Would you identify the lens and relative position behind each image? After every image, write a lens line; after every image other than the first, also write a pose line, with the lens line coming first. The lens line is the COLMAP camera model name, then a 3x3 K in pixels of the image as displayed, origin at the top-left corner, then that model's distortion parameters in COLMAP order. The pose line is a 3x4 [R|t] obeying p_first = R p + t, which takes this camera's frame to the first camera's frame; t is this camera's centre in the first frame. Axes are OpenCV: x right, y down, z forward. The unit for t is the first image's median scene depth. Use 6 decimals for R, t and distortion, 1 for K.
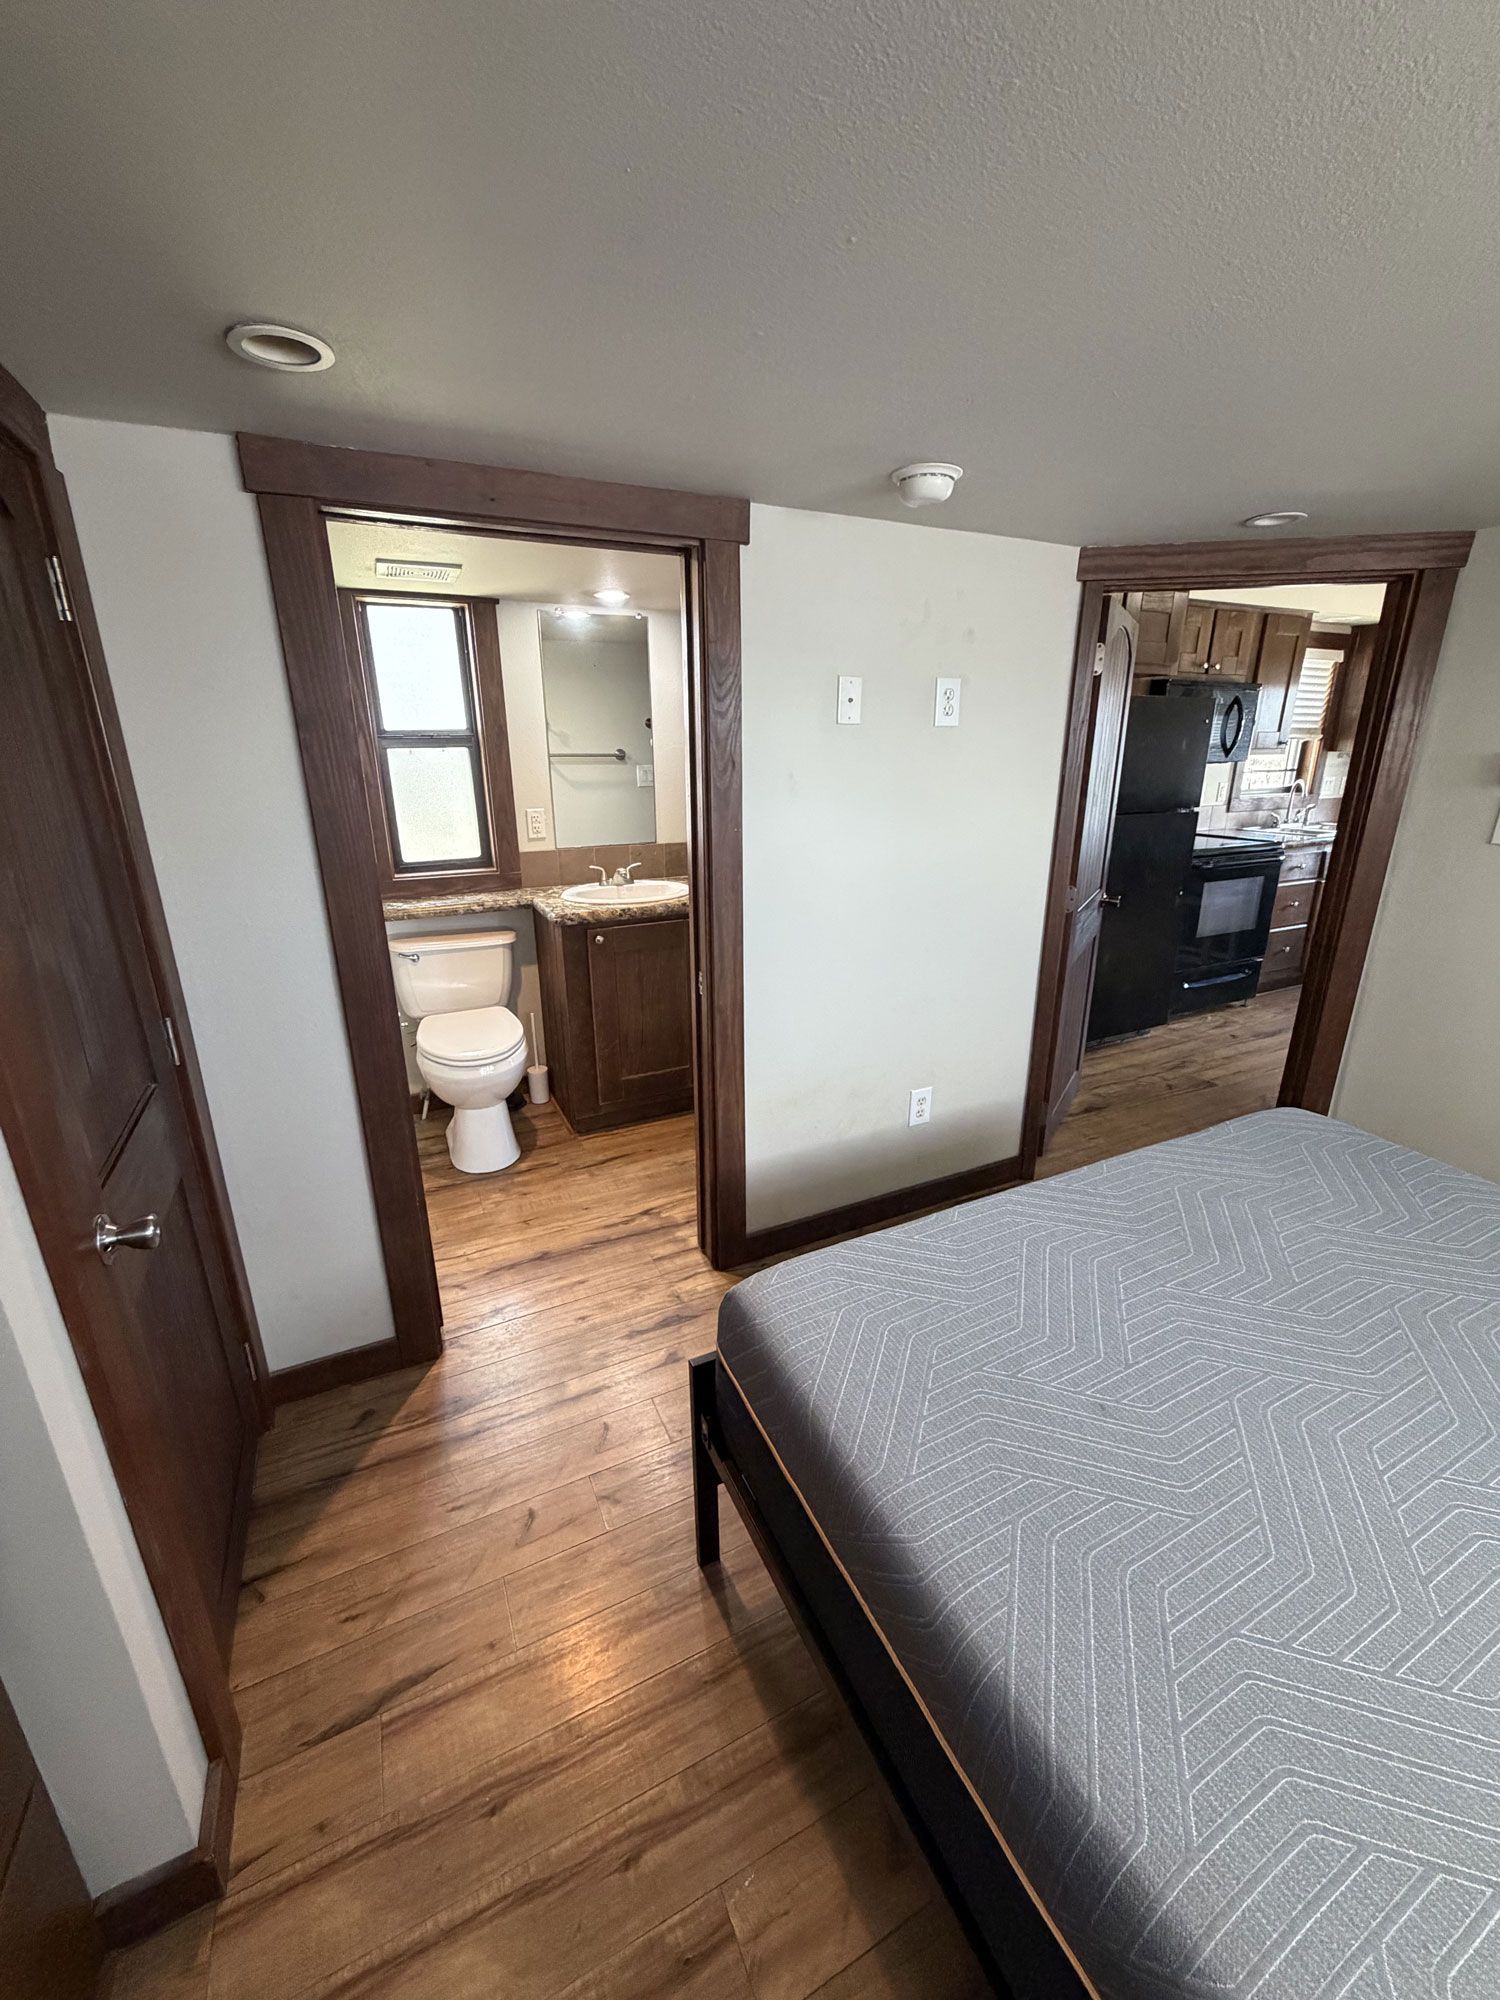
lens RADIAL K [[794.9, 0, 750.3], [0, 794.9, 993.8], [0, 0, 1]] dist [-0.000880, 0.000549]
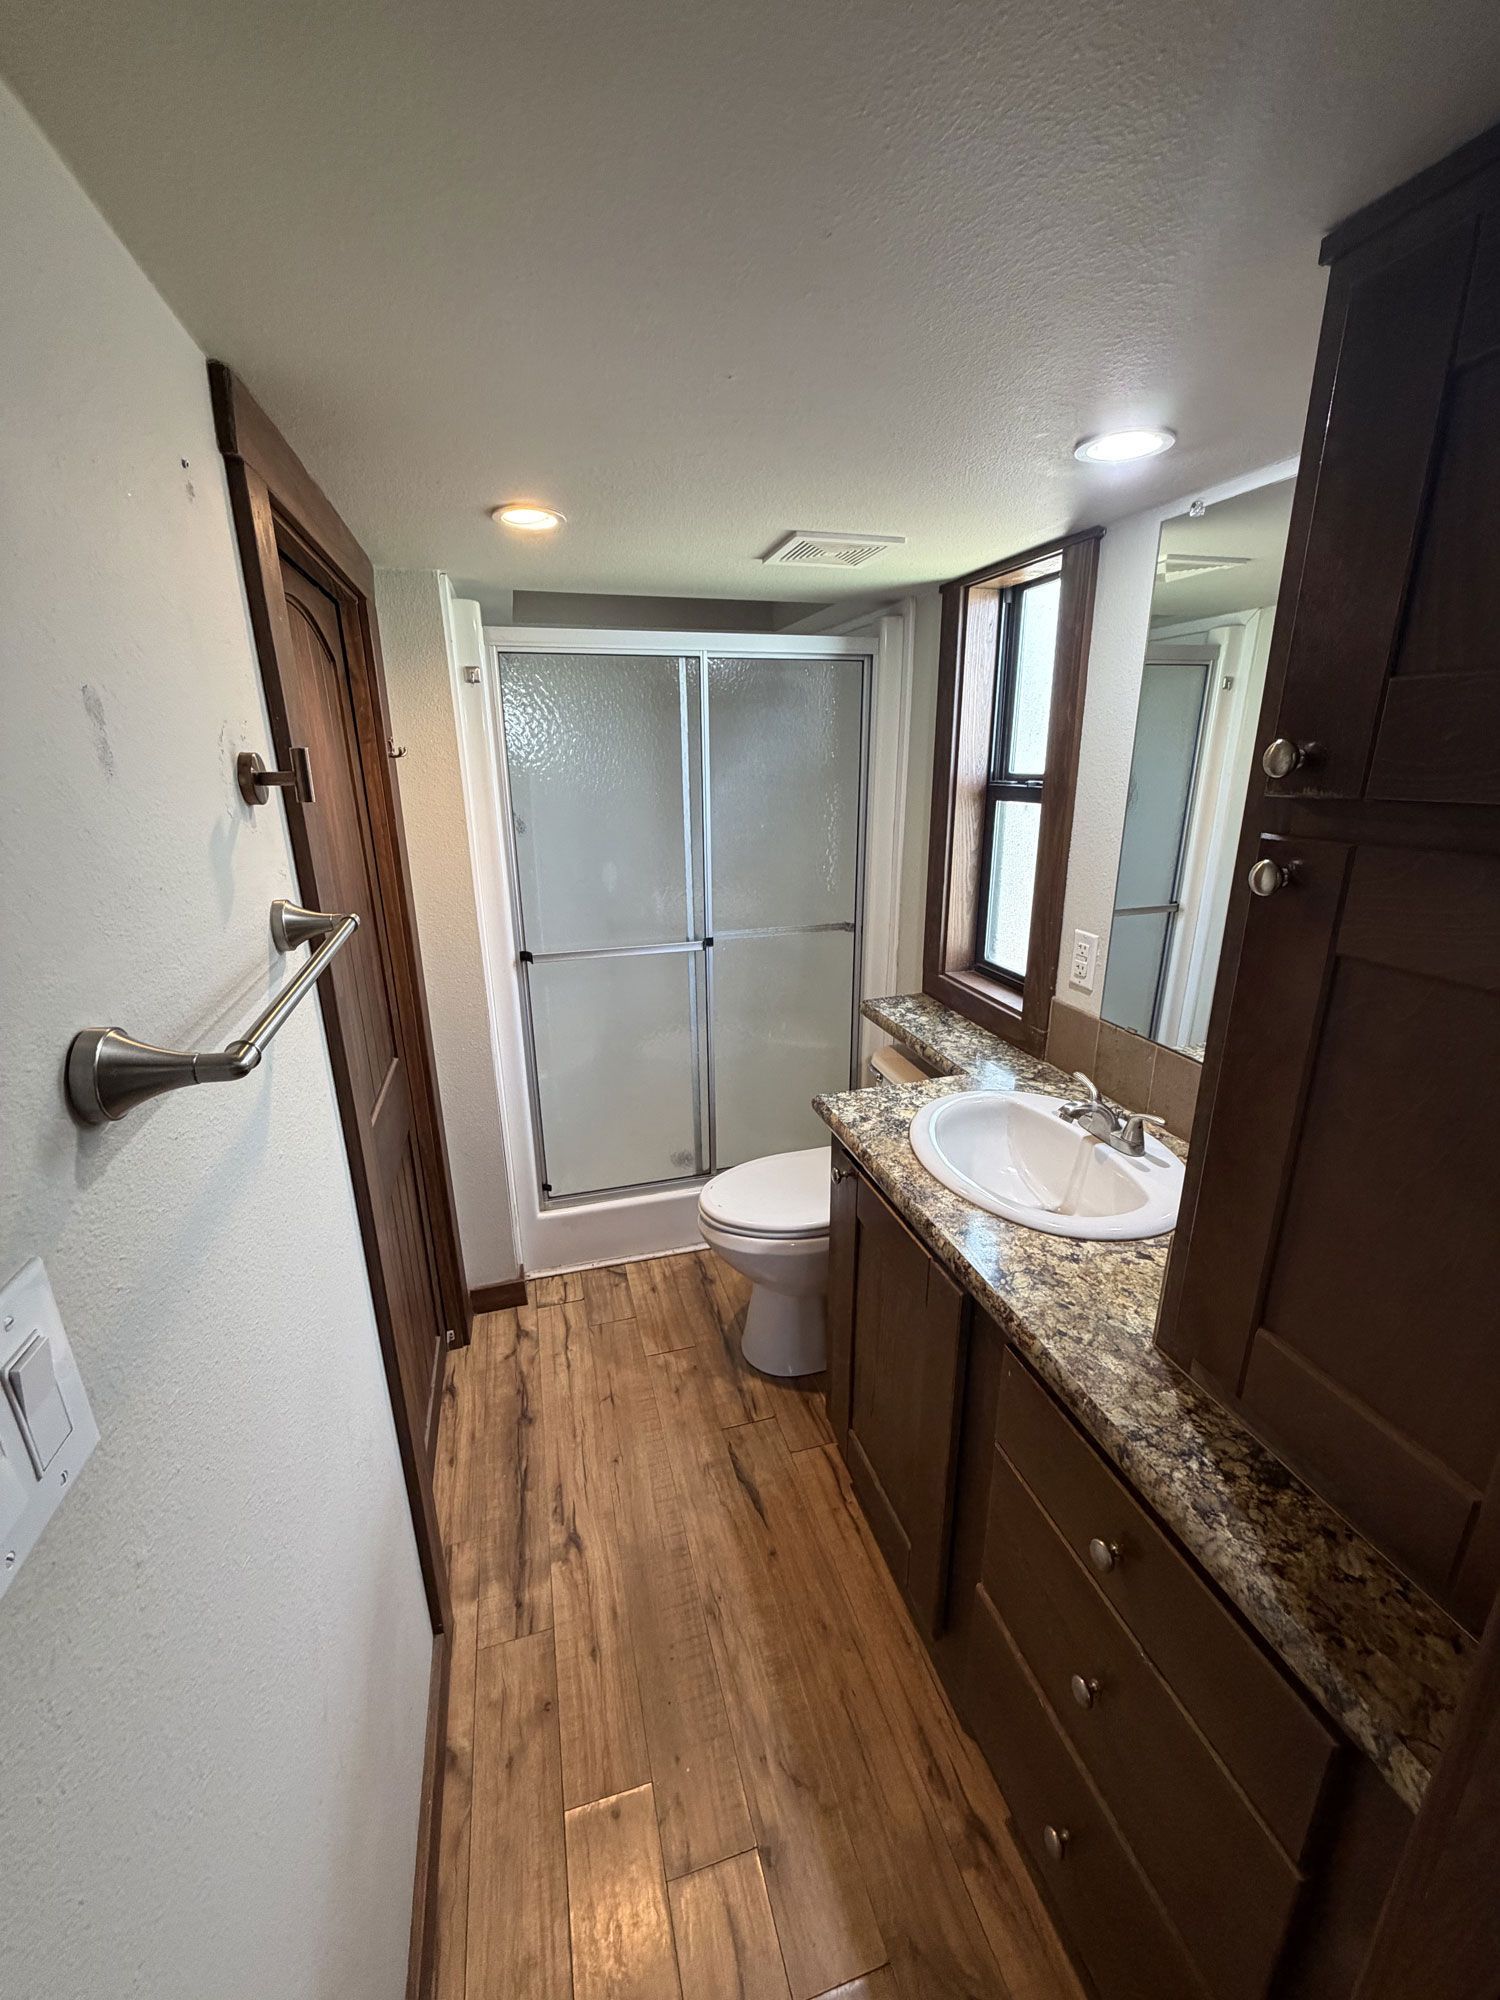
lens RADIAL K [[794.9, 0, 750.3], [0, 794.9, 993.8], [0, 0, 1]] dist [-0.000880, 0.000549]
pose [[-0.170774, 0.295988, -0.939802, 0.298641], [-0.288860, 0.896864, 0.334954, -0.354966], [0.942017, 0.328672, -0.067662, 0.979555]]
